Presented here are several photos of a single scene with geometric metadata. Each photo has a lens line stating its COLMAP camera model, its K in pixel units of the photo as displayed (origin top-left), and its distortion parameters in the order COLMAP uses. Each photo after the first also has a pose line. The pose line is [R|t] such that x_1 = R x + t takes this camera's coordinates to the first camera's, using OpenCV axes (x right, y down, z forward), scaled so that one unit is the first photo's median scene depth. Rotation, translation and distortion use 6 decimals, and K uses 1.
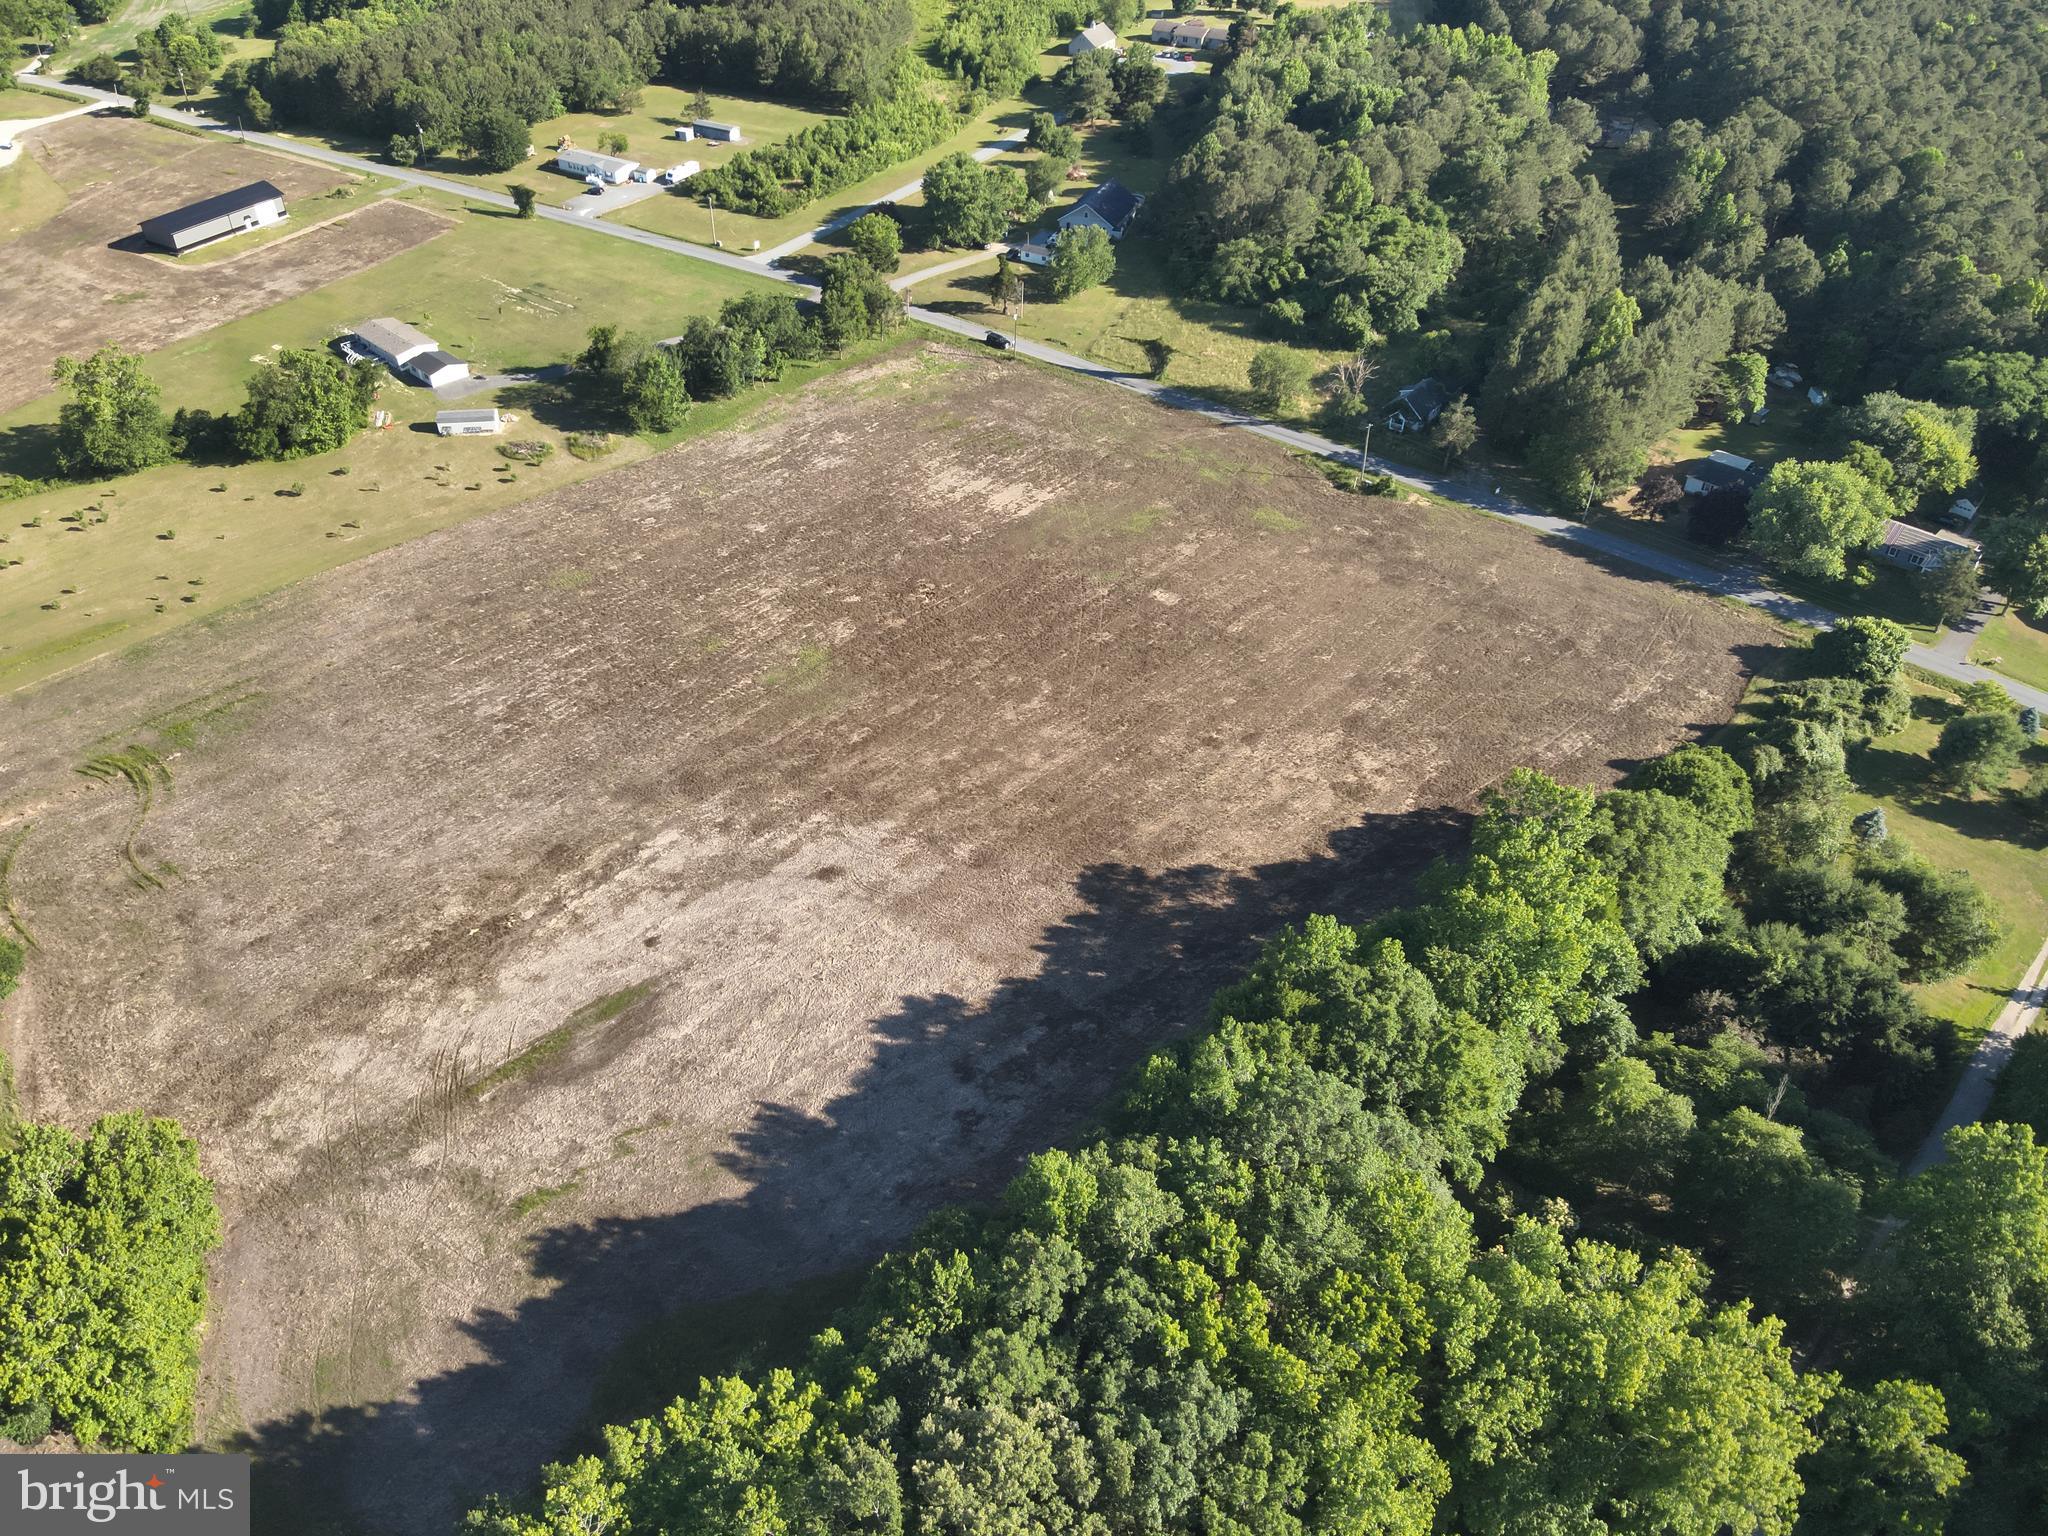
lens RADIAL K [[1470.0, 0, 1019.4], [0, 1470.0, 779.7], [0, 0, 1]] dist [0.113616, -0.205874]
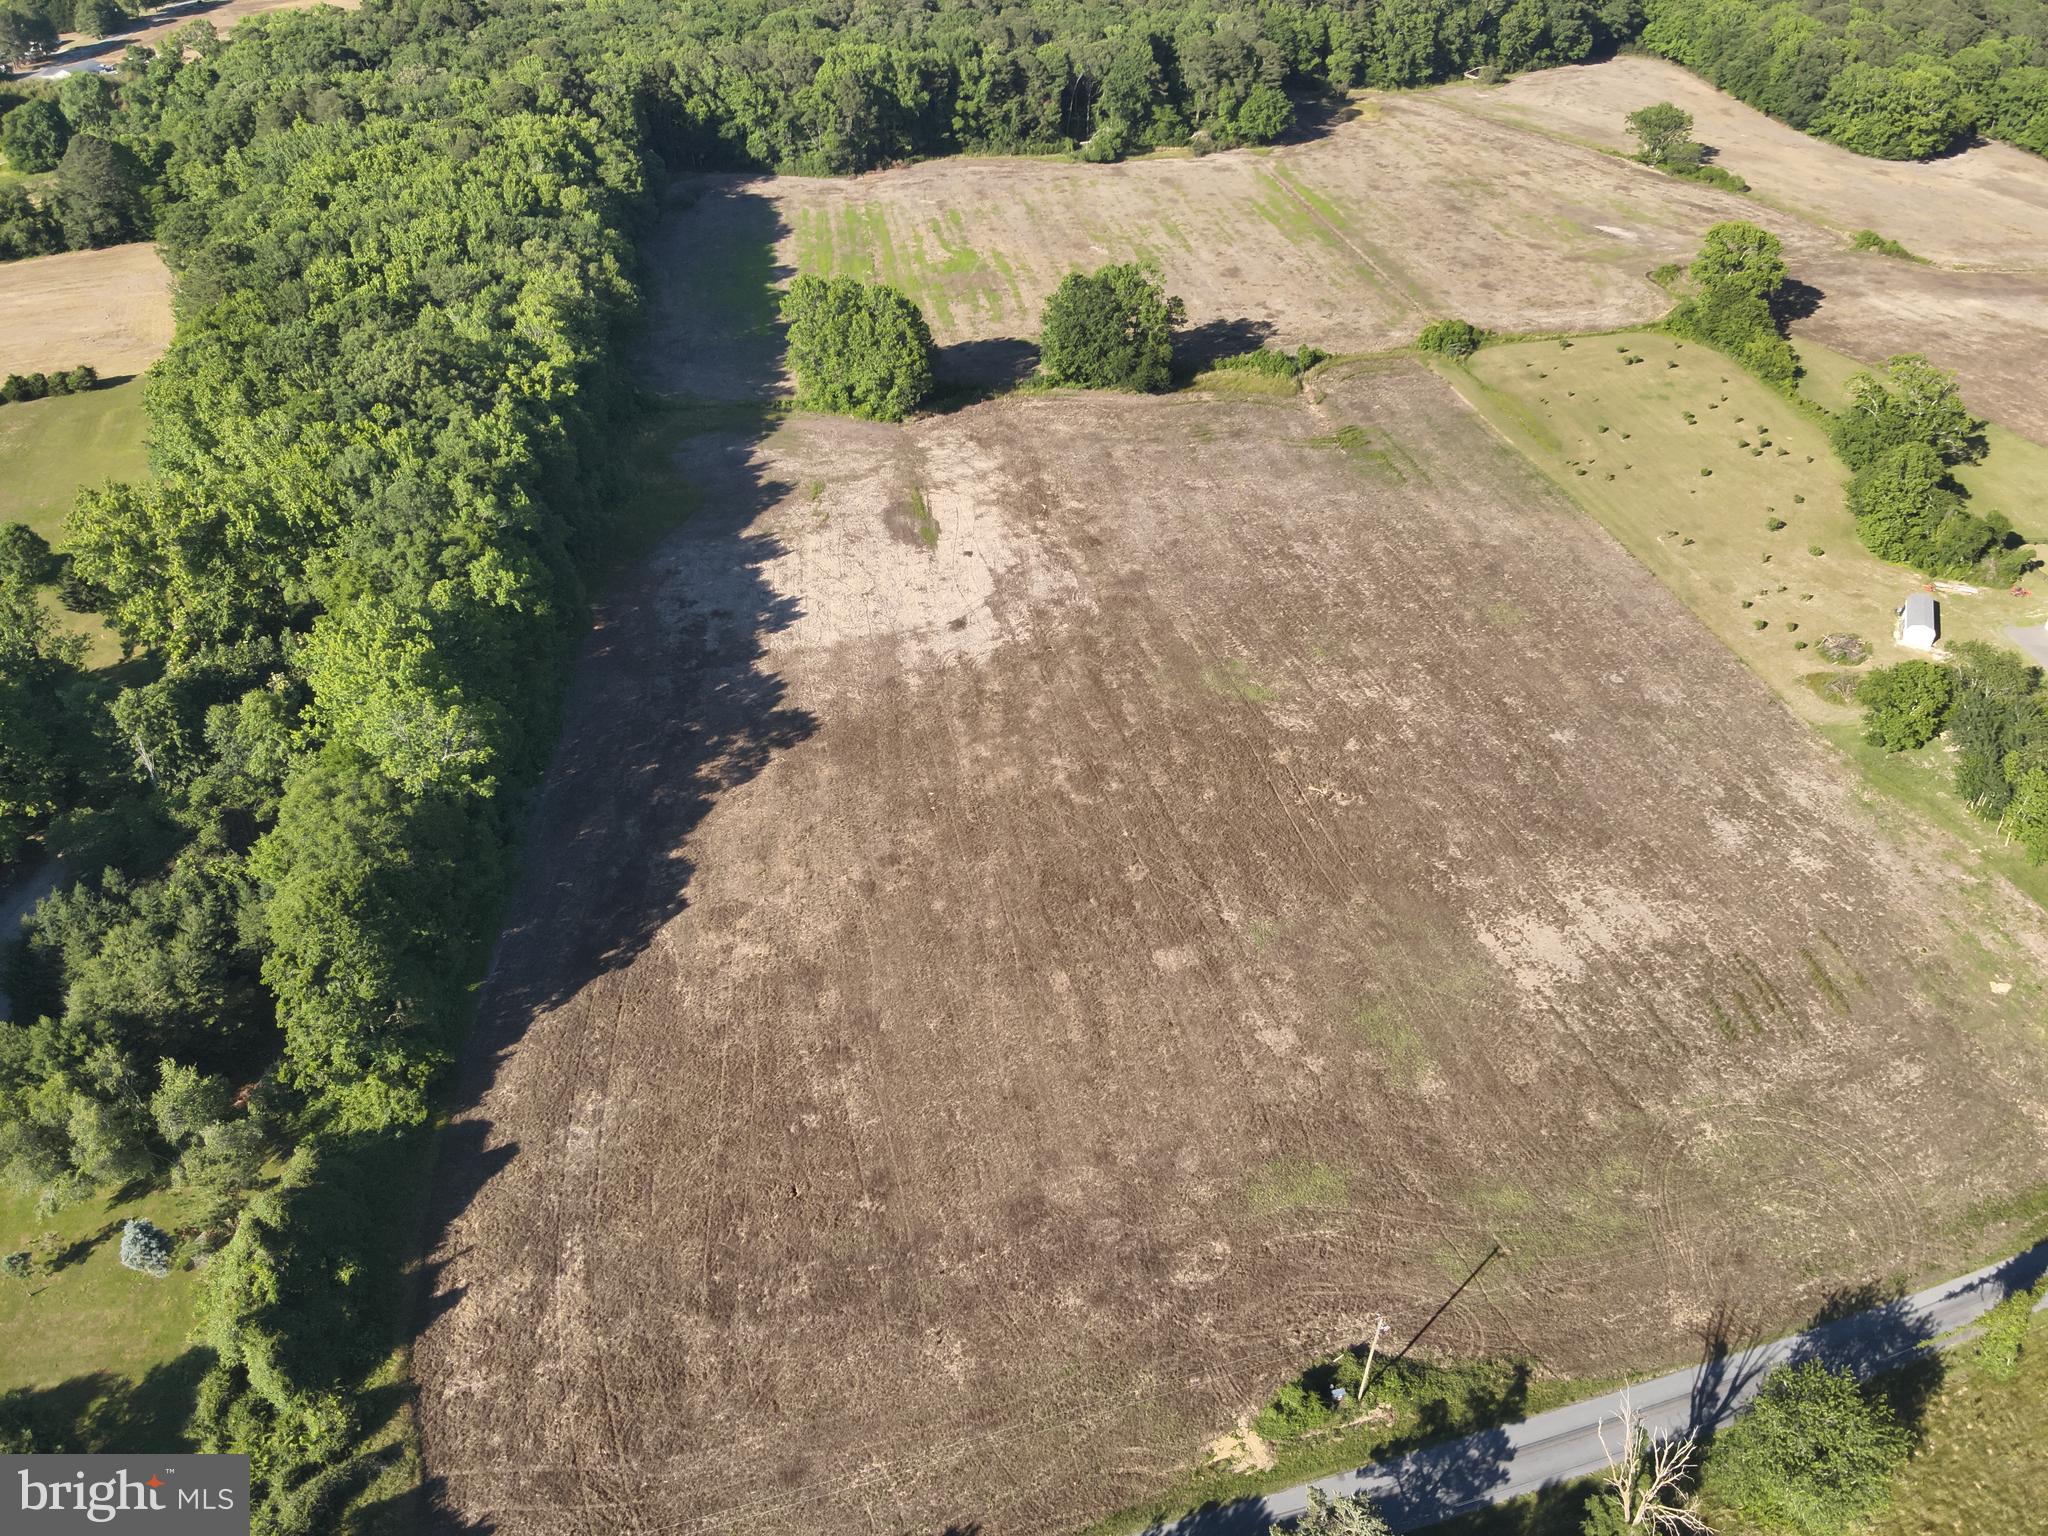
lens RADIAL K [[1470.0, 0, 1019.4], [0, 1470.0, 779.7], [0, 0, 1]] dist [0.113616, -0.205874]
pose [[-0.552281, 0.487843, -0.676014, 0.574228], [-0.537450, 0.411536, 0.736061, -0.637596], [0.637287, 0.769836, 0.034908, 0.869641]]
